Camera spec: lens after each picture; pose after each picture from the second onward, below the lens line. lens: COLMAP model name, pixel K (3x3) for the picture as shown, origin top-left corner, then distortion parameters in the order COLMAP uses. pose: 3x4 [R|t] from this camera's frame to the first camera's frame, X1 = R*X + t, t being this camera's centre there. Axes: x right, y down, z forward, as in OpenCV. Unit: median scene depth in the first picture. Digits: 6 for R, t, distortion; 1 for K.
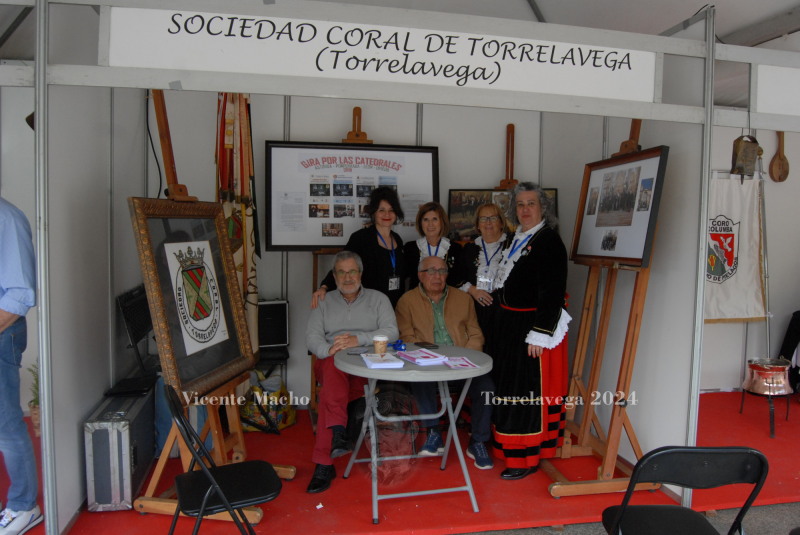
lens RADIAL K [[652.5, 0, 401.6], [0, 652.5, 268.8], [0, 0, 1]] dist [-0.093339, 0.033022]
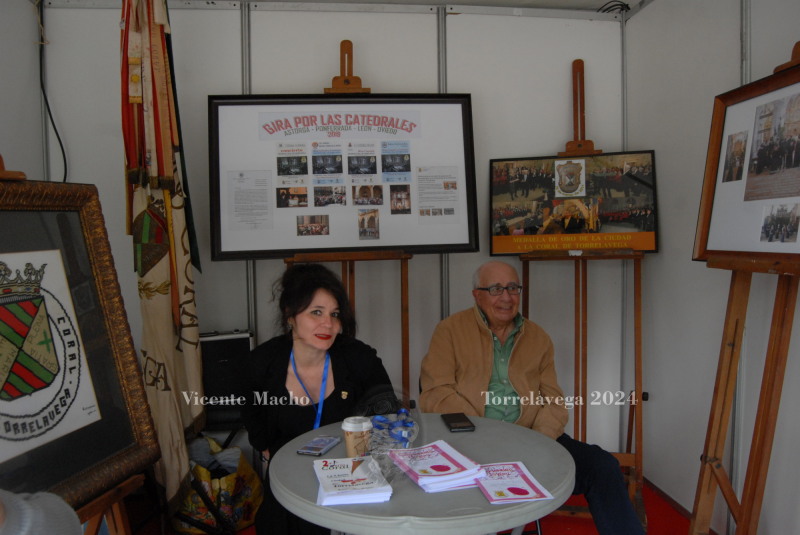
lens RADIAL K [[652.5, 0, 397.8], [0, 652.5, 288.4], [0, 0, 1]] dist [-0.093339, 0.033022]
pose [[0.995701, -0.030474, -0.087473, 0.036103], [0.033047, 0.999058, 0.028114, -0.011390], [0.086534, -0.030884, 0.995770, 0.349087]]
